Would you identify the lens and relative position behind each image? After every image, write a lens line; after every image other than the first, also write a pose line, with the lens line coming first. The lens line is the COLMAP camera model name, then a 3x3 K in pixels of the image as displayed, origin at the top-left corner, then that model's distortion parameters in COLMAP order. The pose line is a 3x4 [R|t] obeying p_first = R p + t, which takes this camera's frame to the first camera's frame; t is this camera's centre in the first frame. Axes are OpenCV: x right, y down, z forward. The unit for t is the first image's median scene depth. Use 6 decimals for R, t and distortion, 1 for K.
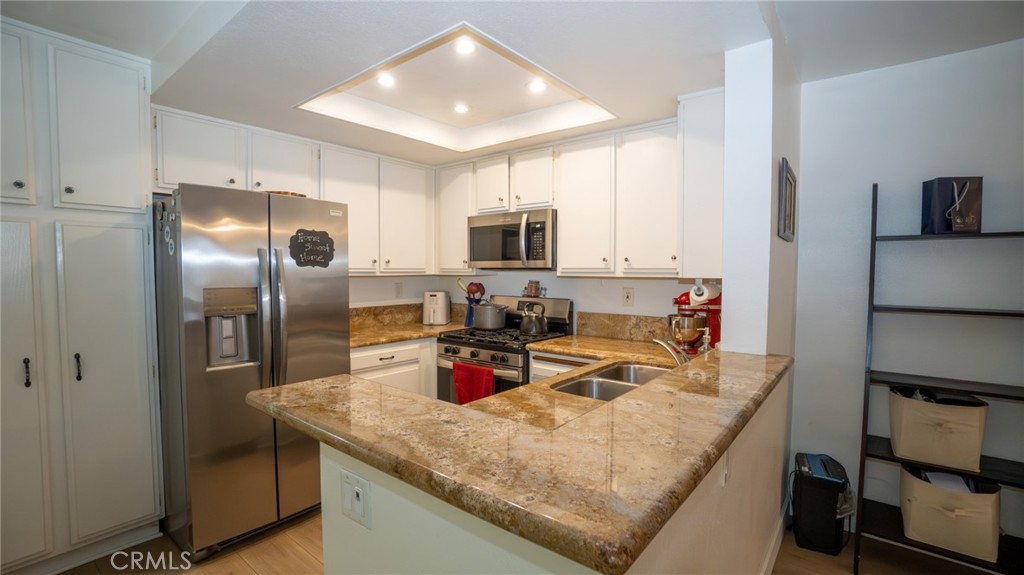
lens RADIAL K [[451.9, 0, 512.0], [0, 451.9, 287.5], [0, 0, 1]] dist [-0.047811, -0.000019]
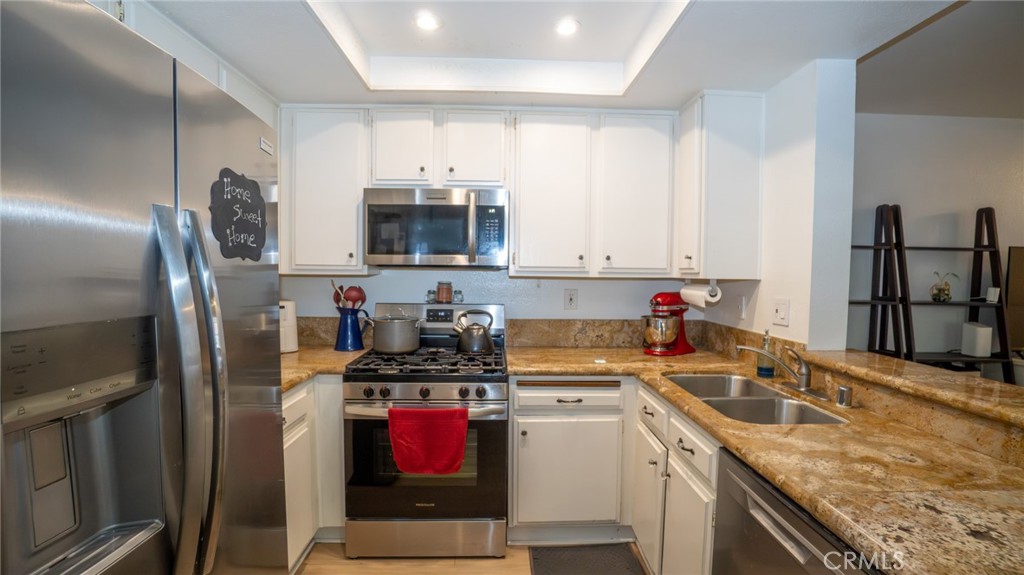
lens RADIAL K [[451.9, 0, 512.0], [0, 451.9, 287.5], [0, 0, 1]] dist [-0.047811, -0.000019]
pose [[0.757690, -0.020154, 0.652303, -0.420995], [0.015491, 0.999797, 0.012897, -0.015969], [-0.652431, 0.000333, 0.757848, 0.398500]]
